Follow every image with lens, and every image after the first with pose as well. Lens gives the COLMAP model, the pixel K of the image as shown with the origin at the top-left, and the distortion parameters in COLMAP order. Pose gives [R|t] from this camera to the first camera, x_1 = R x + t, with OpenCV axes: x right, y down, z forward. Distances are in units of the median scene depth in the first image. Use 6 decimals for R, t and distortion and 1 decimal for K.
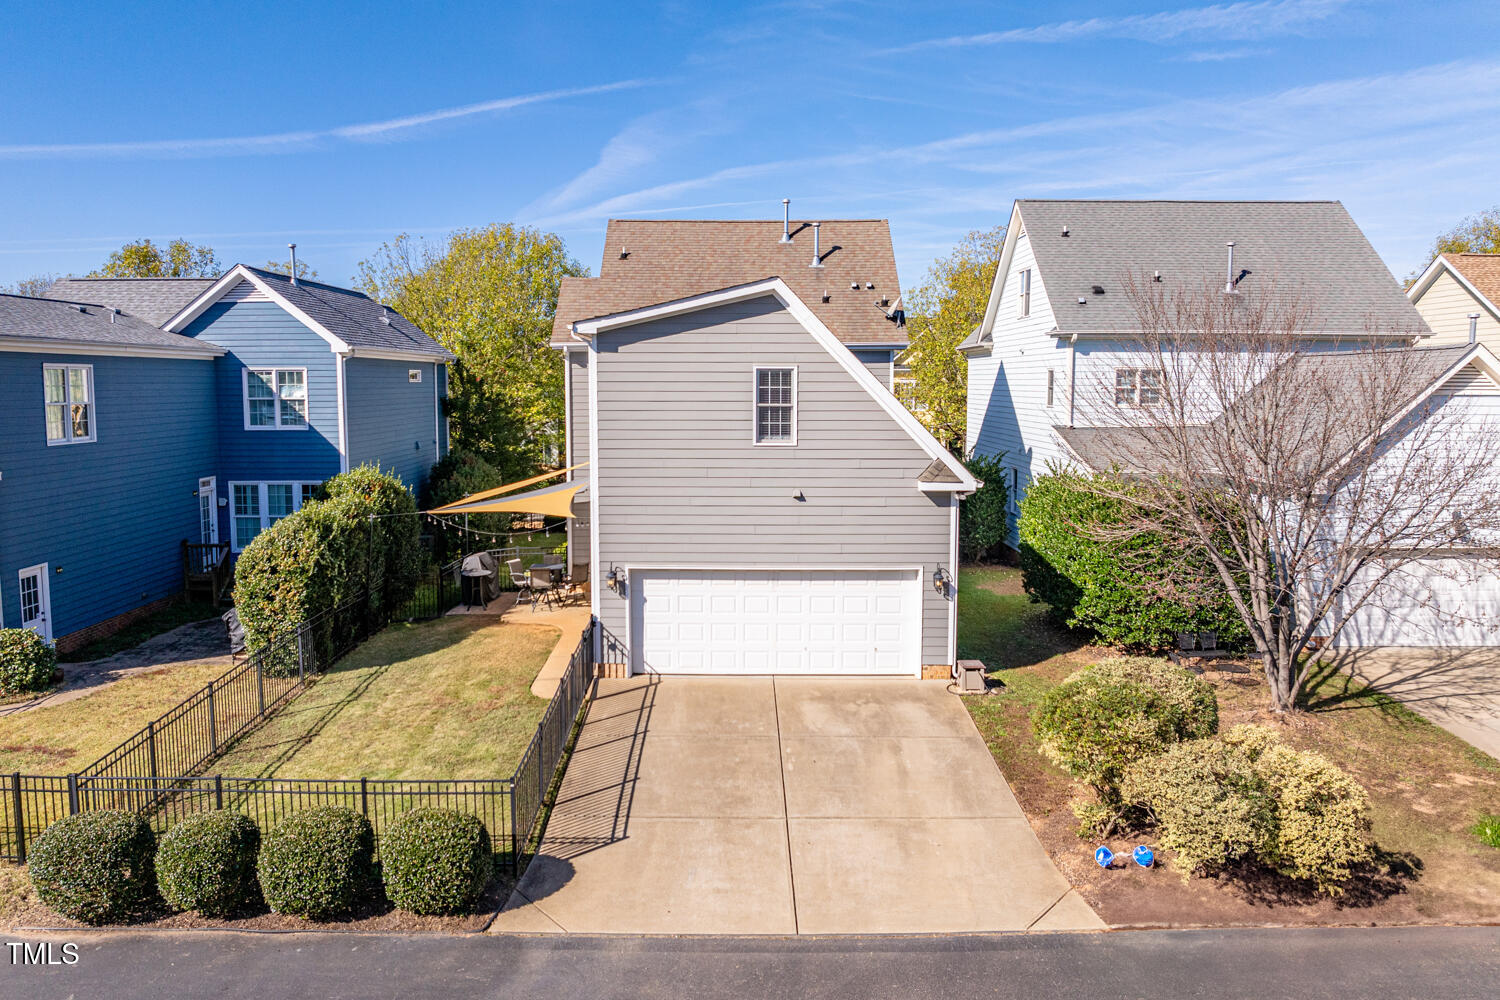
lens RADIAL K [[1086.9, 0, 733.2], [0, 1086.9, 498.7], [0, 0, 1]] dist [-0.034971, -0.003556]
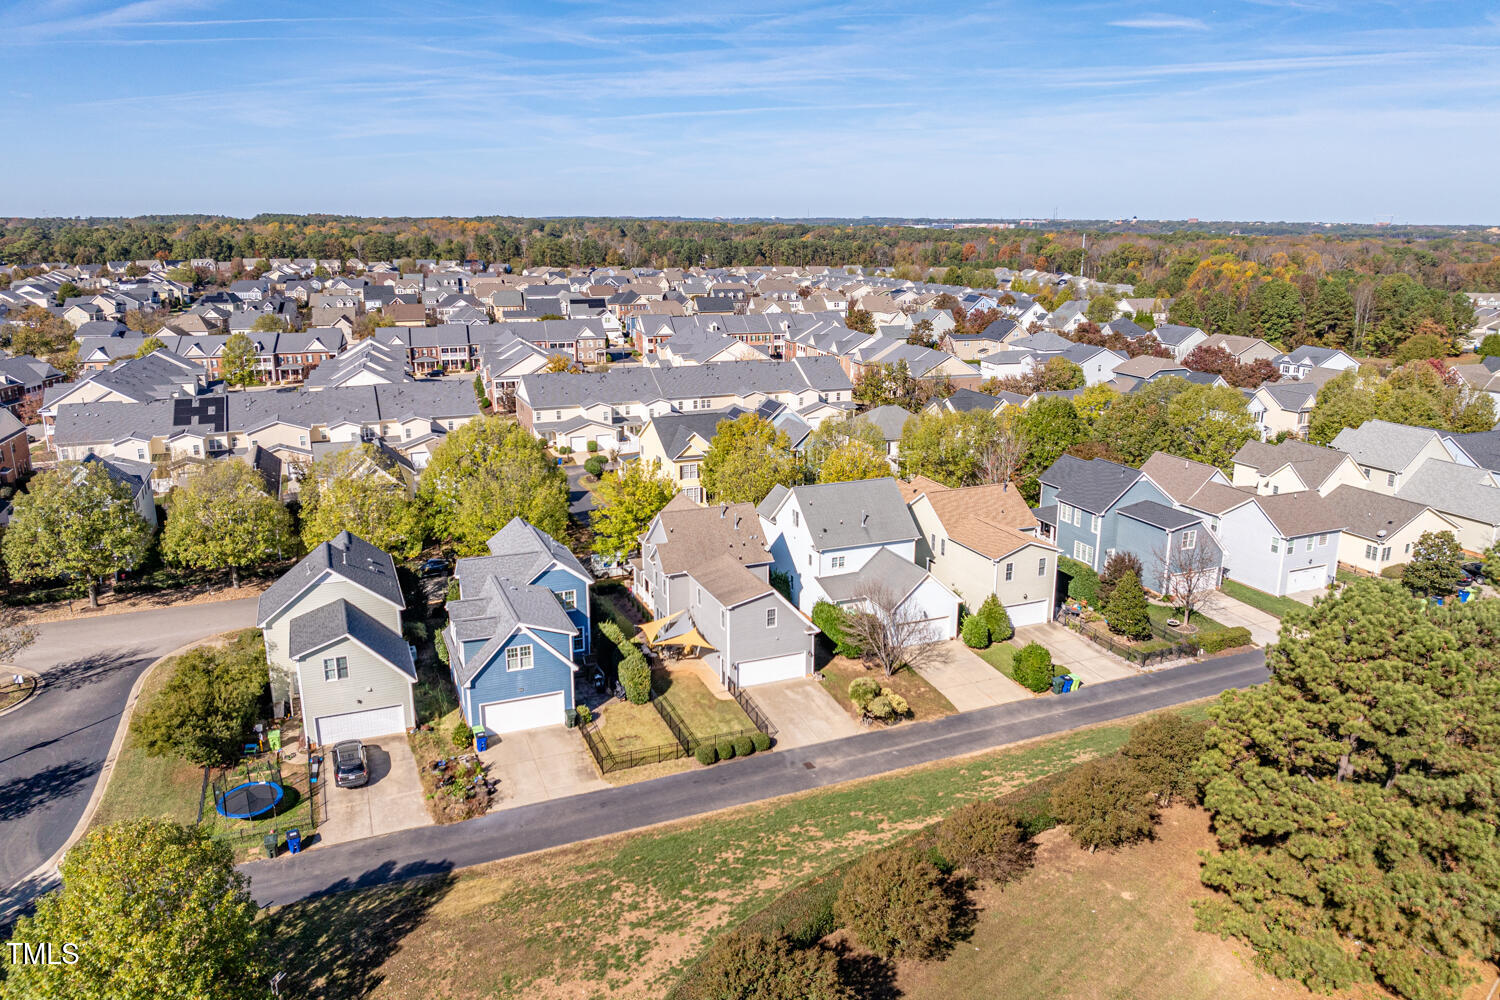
lens RADIAL K [[1059.0, 0, 750.0], [0, 1059.0, 500.0], [0, 0, 1]] dist [-0.004133, -0.000061]
pose [[0.922638, -0.101668, 0.372024, -1.398201], [0.041181, 0.985084, 0.167076, -1.135788], [-0.383461, -0.138831, 0.913063, -2.383565]]
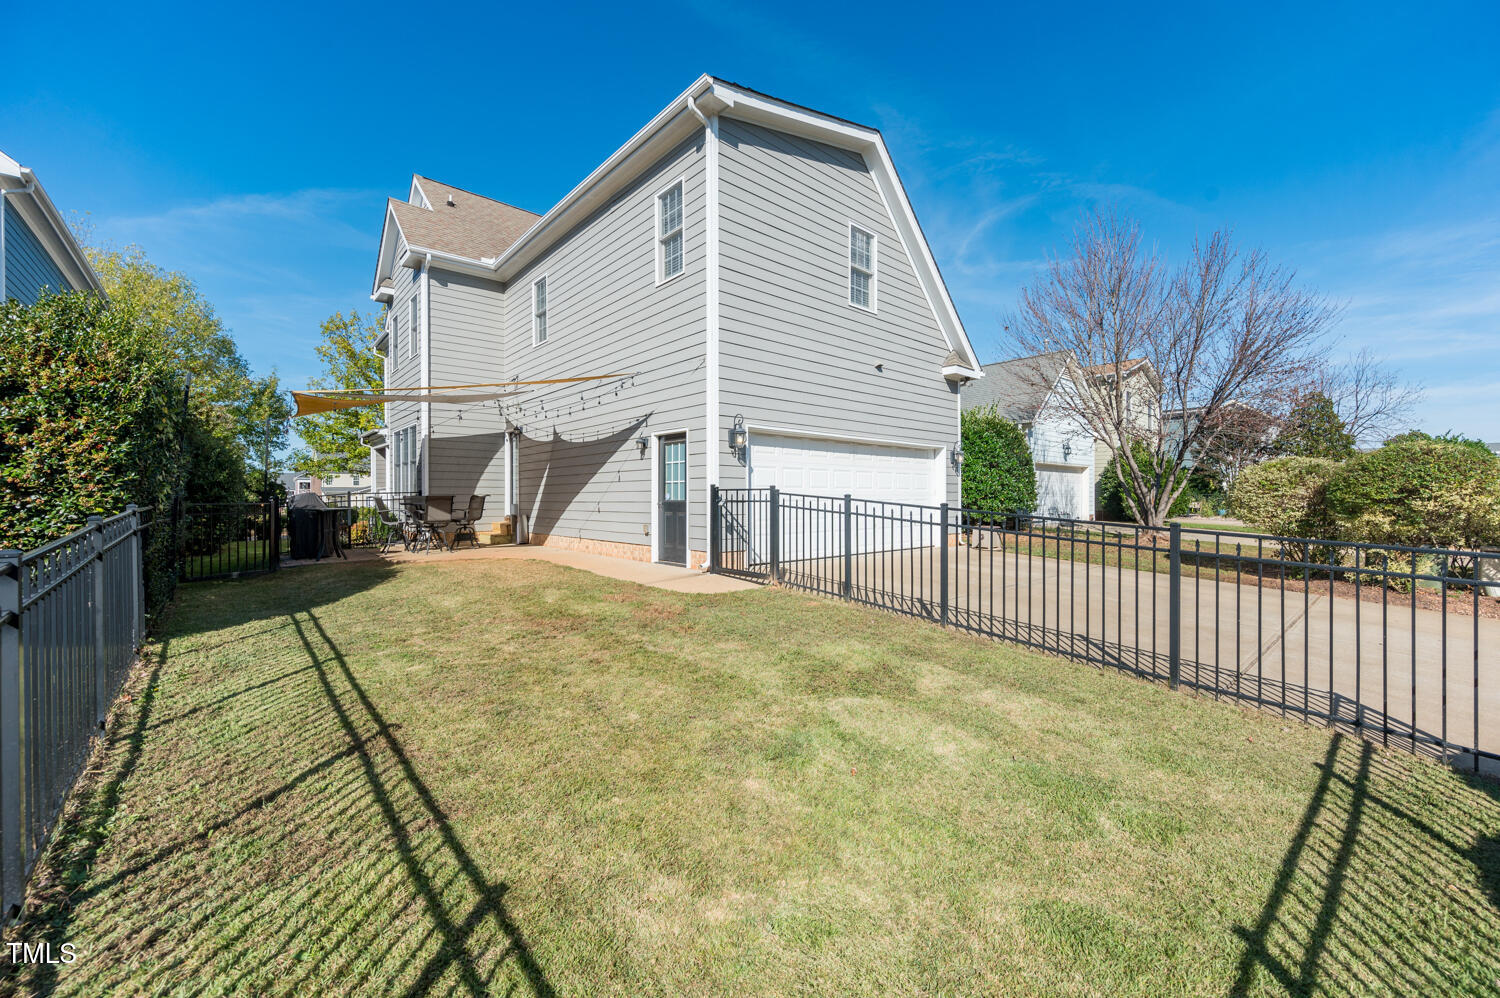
lens RADIAL K [[585.4, 0, 756.3], [0, 585.4, 502.5], [0, 0, 1]] dist [-0.000500, -0.000197]
pose [[0.740248, -0.008689, 0.672278, -0.379682], [0.075936, 0.994599, -0.070759, 0.149907], [-0.668032, 0.103429, 0.736910, 0.688541]]
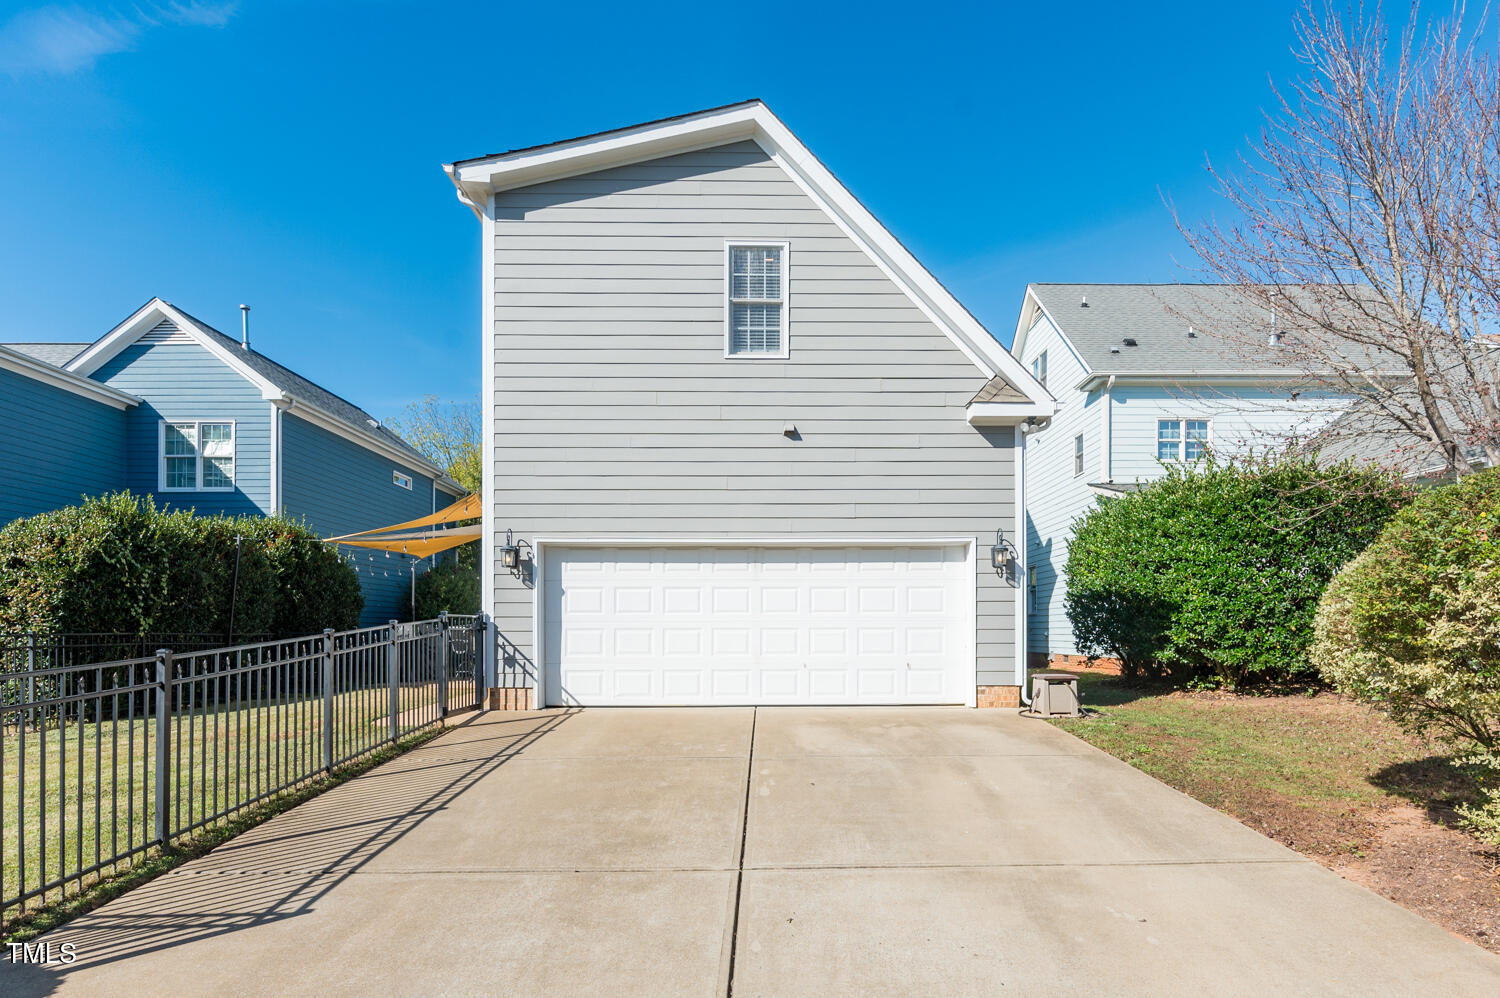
lens RADIAL K [[823.3, 0, 790.0], [0, 823.3, 633.5], [0, 0, 1]] dist [-0.004445, -0.000991]
pose [[0.999554, -0.004888, 0.029466, 0.043806], [0.008015, 0.994232, -0.106950, 0.176009], [-0.028773, 0.107138, 0.993828, 0.499015]]
